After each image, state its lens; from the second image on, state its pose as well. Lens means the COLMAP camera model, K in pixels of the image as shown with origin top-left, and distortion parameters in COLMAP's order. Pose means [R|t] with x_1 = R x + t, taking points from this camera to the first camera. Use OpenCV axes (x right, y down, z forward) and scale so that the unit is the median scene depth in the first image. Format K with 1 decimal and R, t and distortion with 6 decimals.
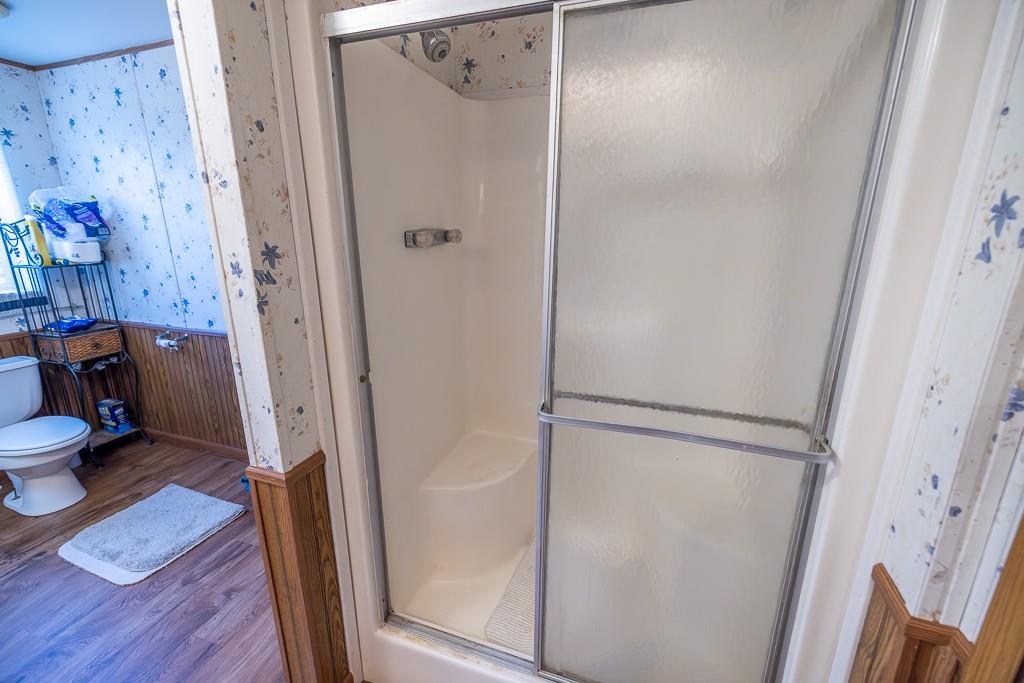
lens RADIAL K [[428.1, 0, 511.6], [0, 428.1, 340.3], [0, 0, 1]] dist [0.000938, 0.000476]
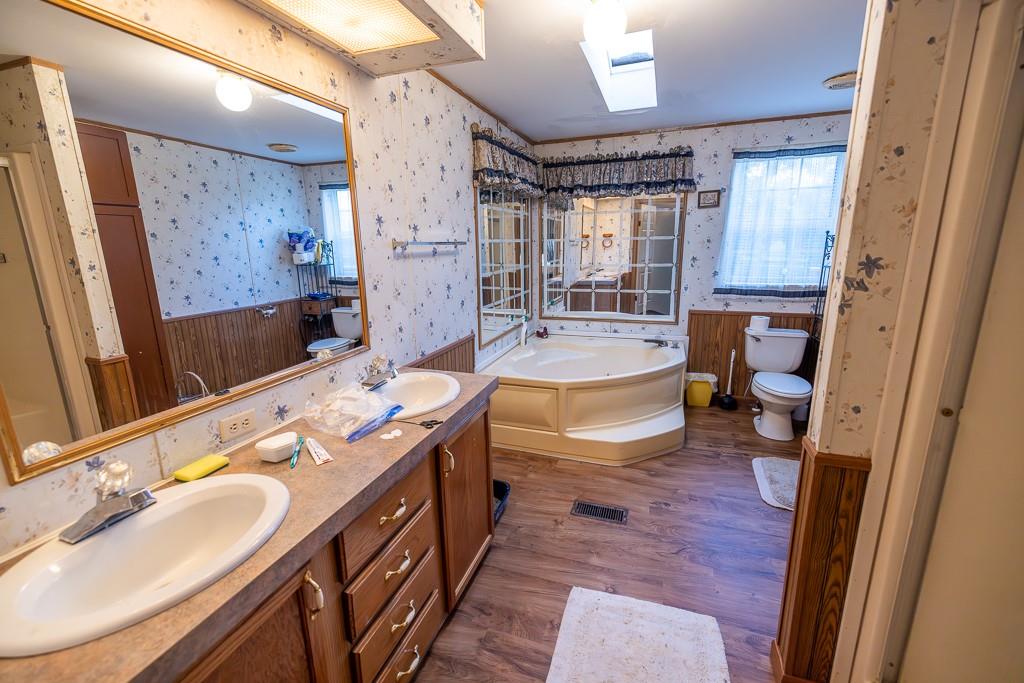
lens RADIAL K [[428.1, 0, 512.2], [0, 428.1, 337.9], [0, 0, 1]] dist [0.000938, 0.000476]
pose [[-0.008588, 0.217641, -0.975991, 0.523464], [-0.236323, 0.947937, 0.213465, -0.032795], [0.971637, 0.232482, 0.043292, 0.070931]]
